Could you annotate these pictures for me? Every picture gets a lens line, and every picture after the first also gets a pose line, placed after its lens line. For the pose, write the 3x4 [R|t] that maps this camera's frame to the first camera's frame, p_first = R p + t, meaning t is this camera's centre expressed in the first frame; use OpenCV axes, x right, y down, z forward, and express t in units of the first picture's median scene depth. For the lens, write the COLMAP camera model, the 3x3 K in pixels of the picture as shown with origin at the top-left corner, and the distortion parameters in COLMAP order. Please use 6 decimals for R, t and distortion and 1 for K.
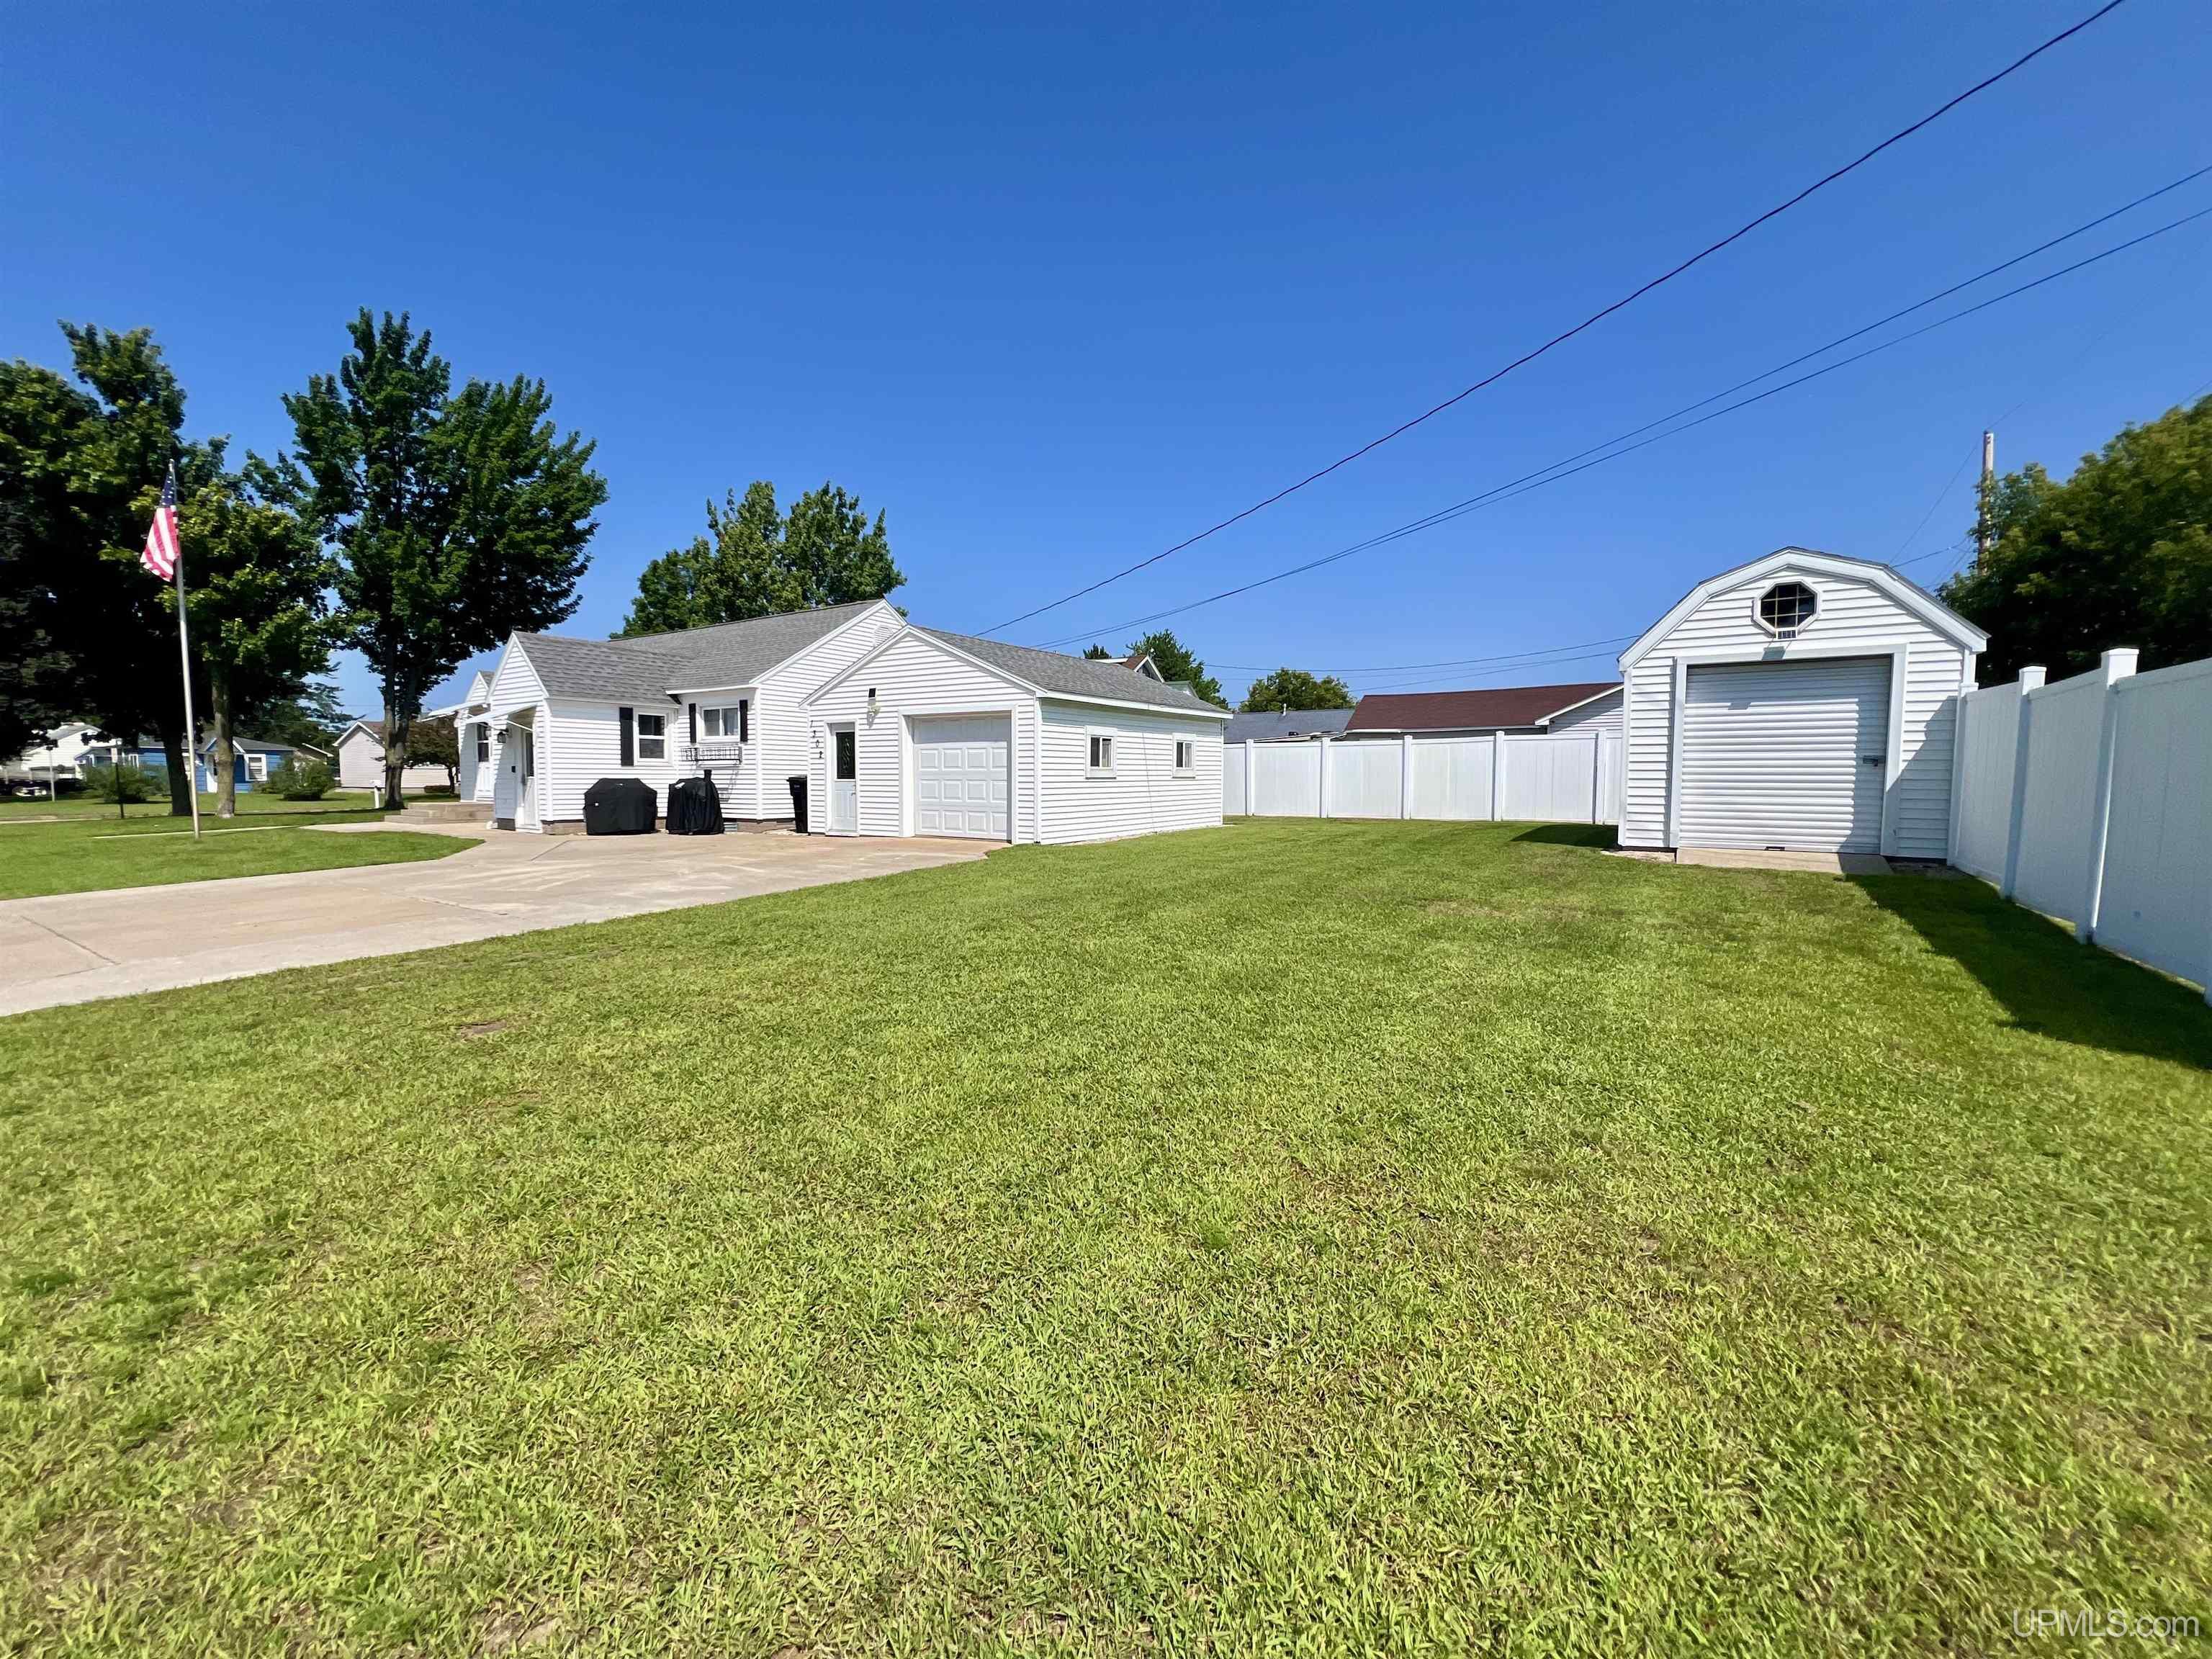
lens RADIAL K [[892.9, 0, 1103.8], [0, 892.9, 829.6], [0, 0, 1]] dist [-0.002037, 0.000725]
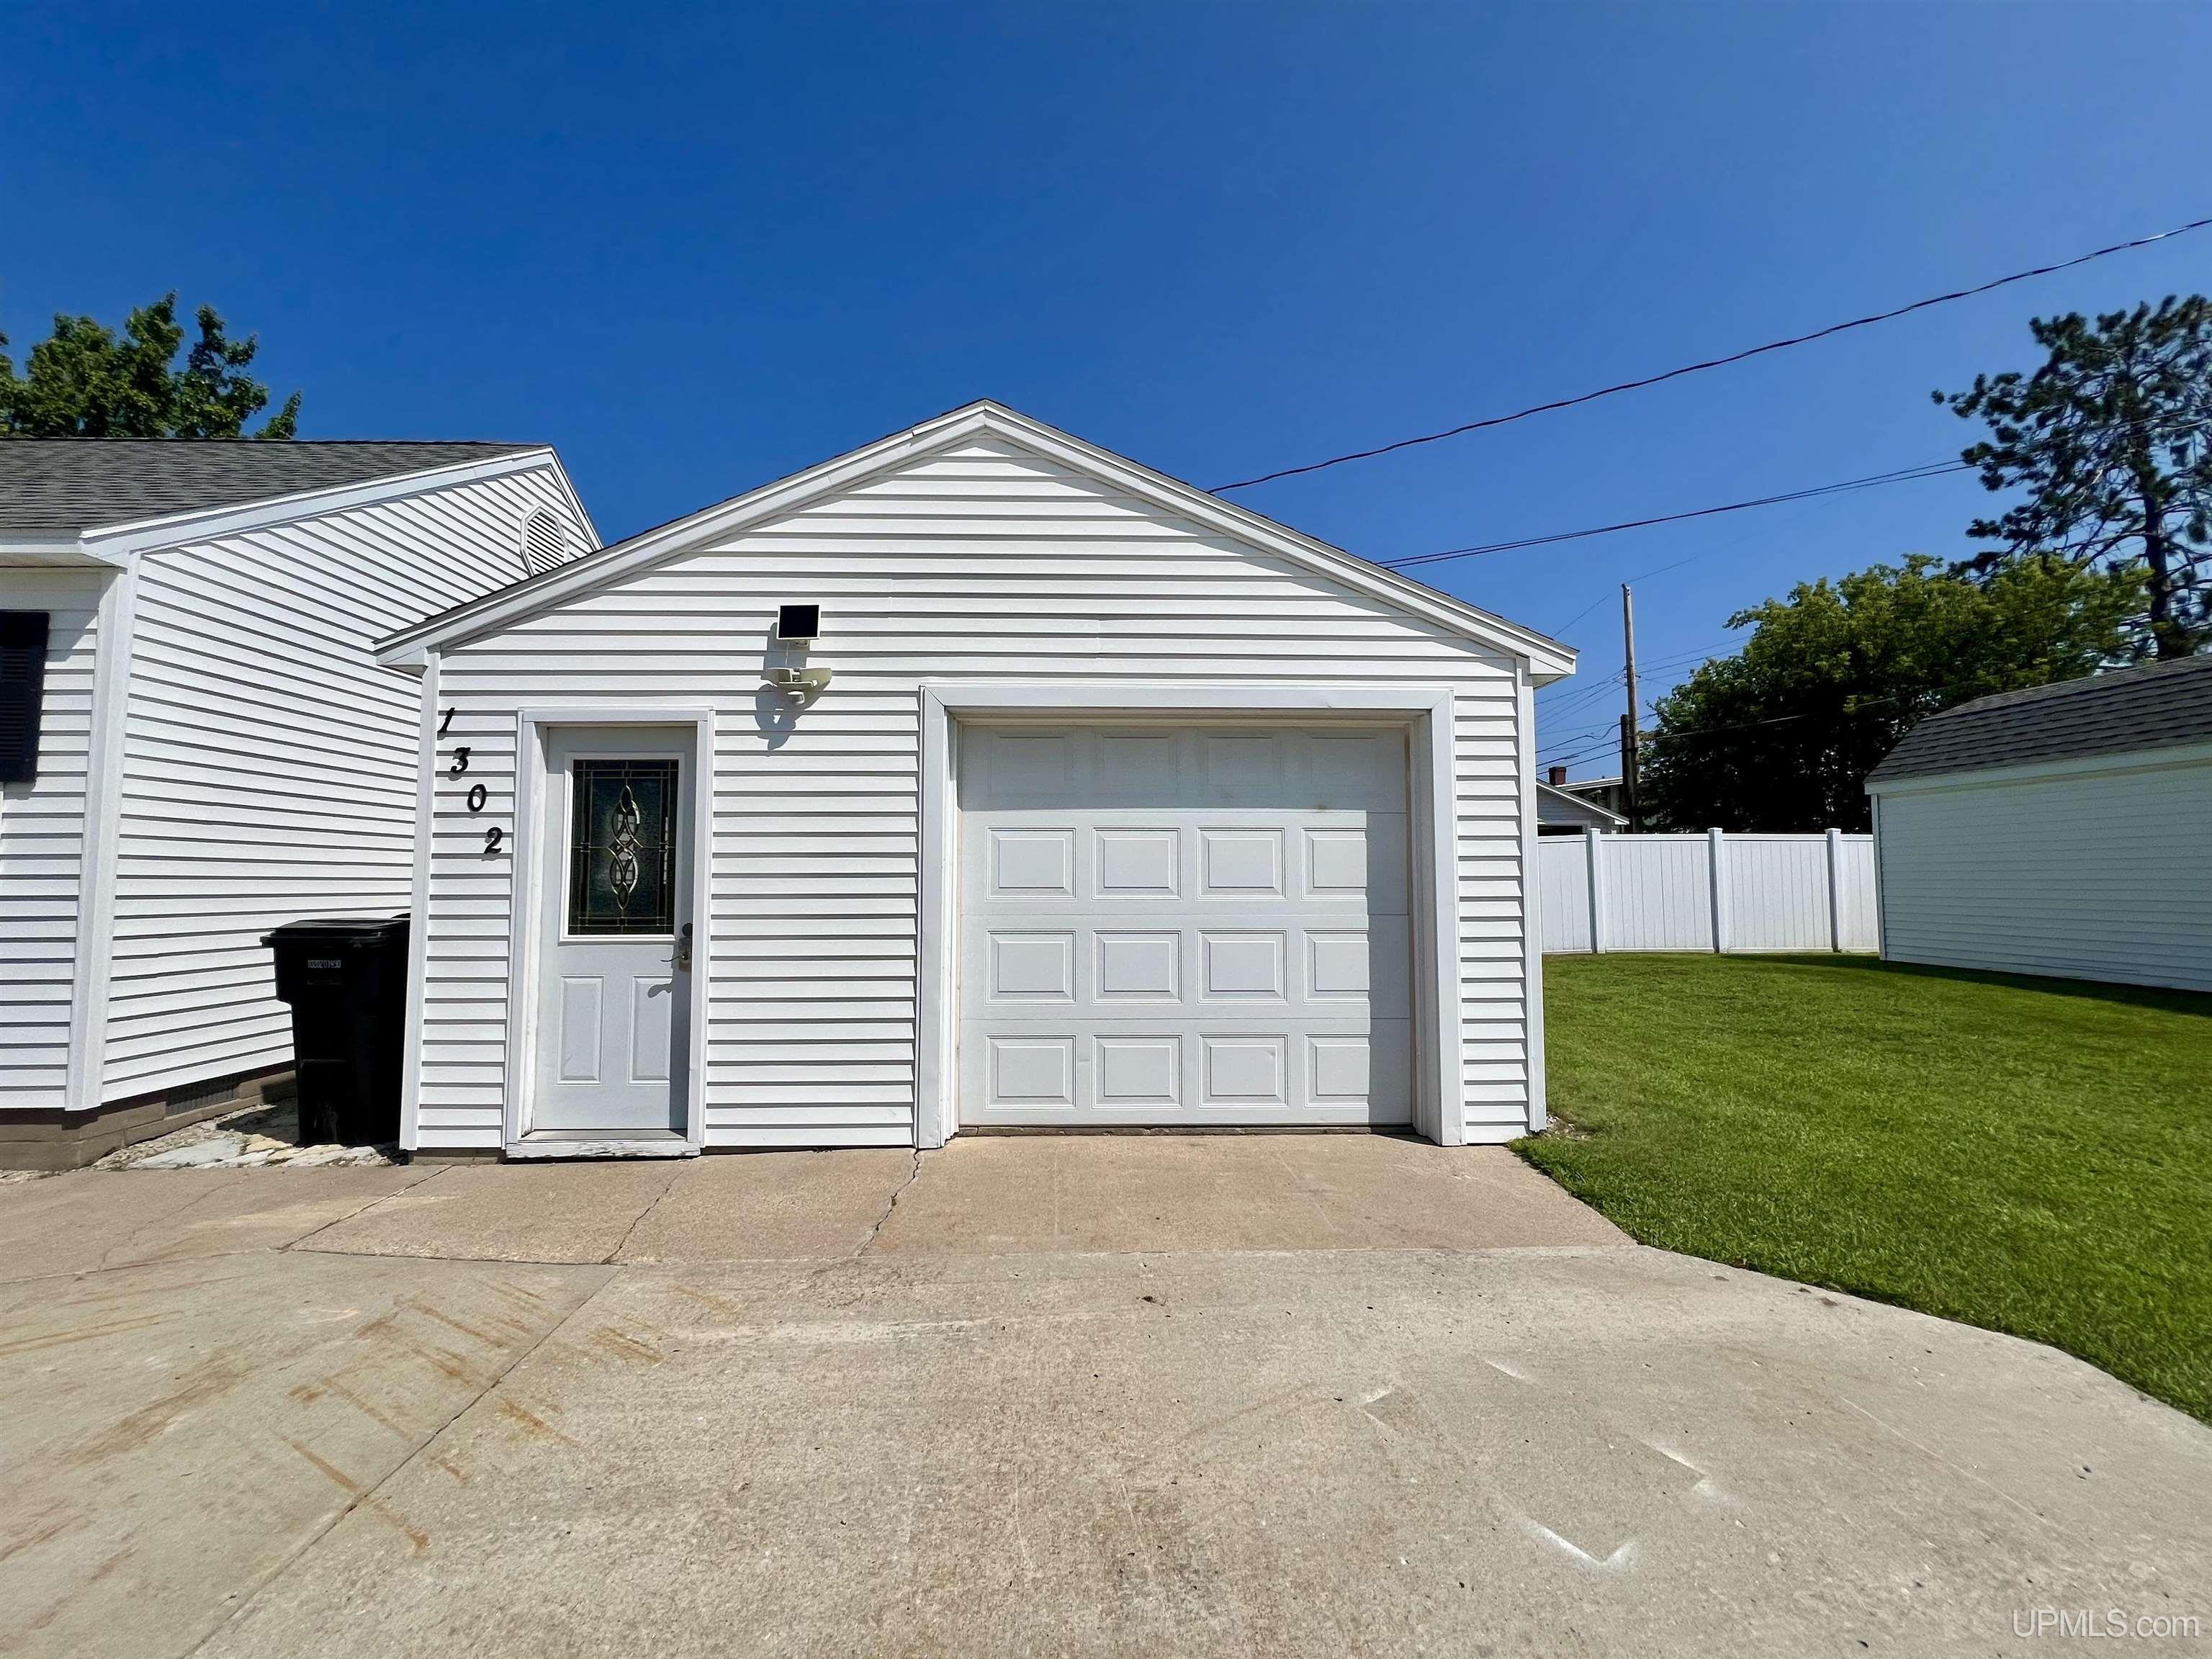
lens RADIAL K [[892.9, 0, 1097.5], [0, 892.9, 820.4], [0, 0, 1]] dist [-0.002037, 0.000725]
pose [[0.820681, 0.031400, 0.570524, -0.446228], [0.041939, 0.992485, -0.114952, -0.073845], [-0.569846, 0.118266, 0.813197, 0.957574]]
